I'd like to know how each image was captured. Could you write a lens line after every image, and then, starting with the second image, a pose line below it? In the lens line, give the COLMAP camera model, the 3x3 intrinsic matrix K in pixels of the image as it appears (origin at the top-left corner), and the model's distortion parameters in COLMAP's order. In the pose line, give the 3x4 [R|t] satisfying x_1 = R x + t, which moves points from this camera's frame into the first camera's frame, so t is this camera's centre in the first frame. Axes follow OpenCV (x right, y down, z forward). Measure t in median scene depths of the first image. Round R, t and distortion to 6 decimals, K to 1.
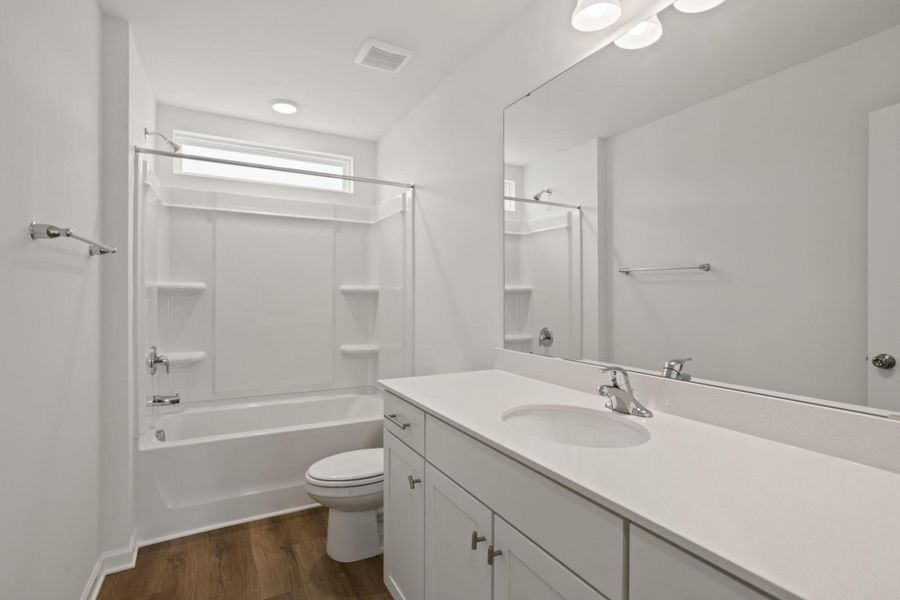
lens RADIAL K [[433.1, 0, 449.2], [0, 433.1, 300.0], [0, 0, 1]] dist [-0.024941, 0.011514]
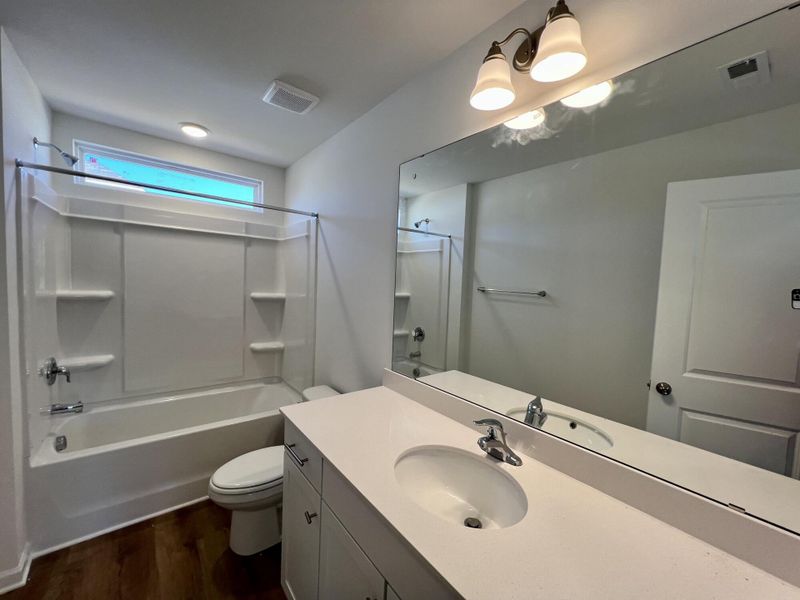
lens RADIAL K [[323.6, 0, 400.6], [0, 323.6, 305.3], [0, 0, 1]] dist [0.008426, -0.003239]
pose [[0.984207, 0.028168, 0.174764, -0.008345], [-0.038747, 0.997598, 0.057417, -0.090873], [-0.172727, -0.063282, 0.982935, 0.099851]]
